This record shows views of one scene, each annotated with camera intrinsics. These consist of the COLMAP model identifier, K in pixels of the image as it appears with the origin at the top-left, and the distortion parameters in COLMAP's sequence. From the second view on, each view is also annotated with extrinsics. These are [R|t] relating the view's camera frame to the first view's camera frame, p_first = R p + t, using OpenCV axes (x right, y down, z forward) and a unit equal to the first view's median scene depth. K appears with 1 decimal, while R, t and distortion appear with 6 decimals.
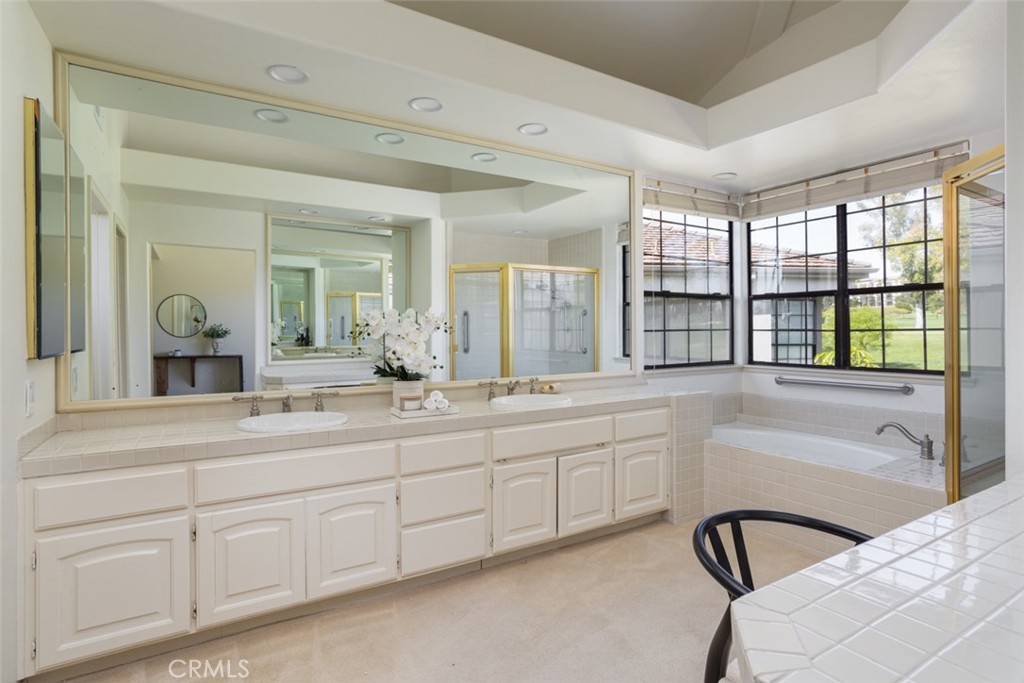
lens RADIAL K [[553.4, 0, 517.0], [0, 553.4, 338.1], [0, 0, 1]] dist [-0.001328, 0.109367]
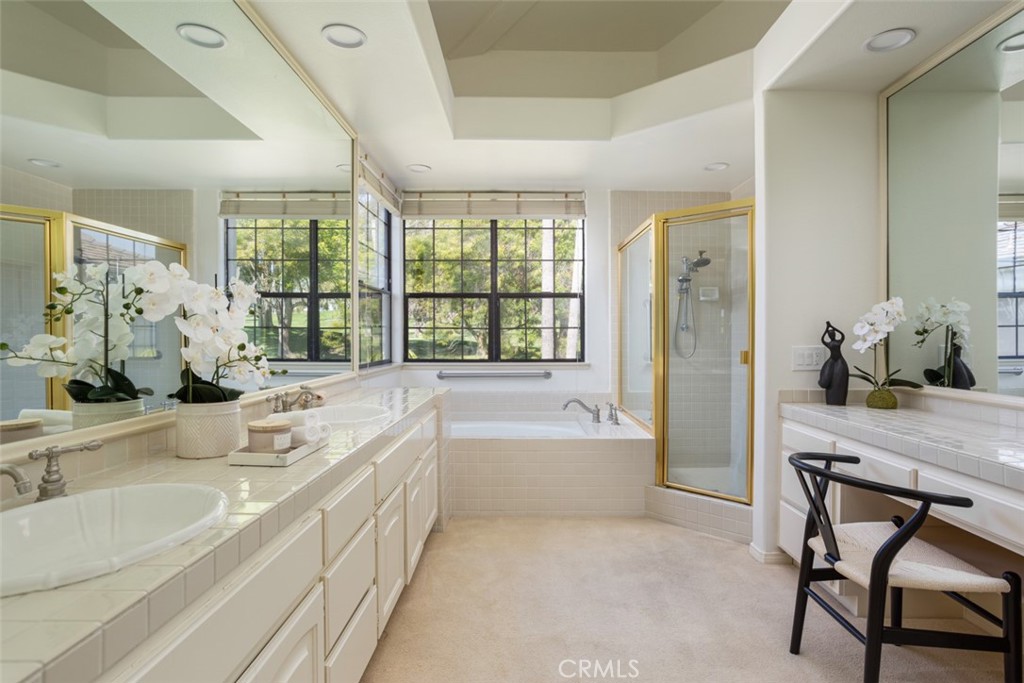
lens RADIAL K [[553.4, 0, 517.0], [0, 553.4, 338.1], [0, 0, 1]] dist [-0.001328, 0.109367]
pose [[0.556262, 0.002054, 0.831004, -0.312030], [0.010942, 0.999892, -0.009796, 0.016719], [-0.830935, 0.014542, 0.556180, 0.296540]]
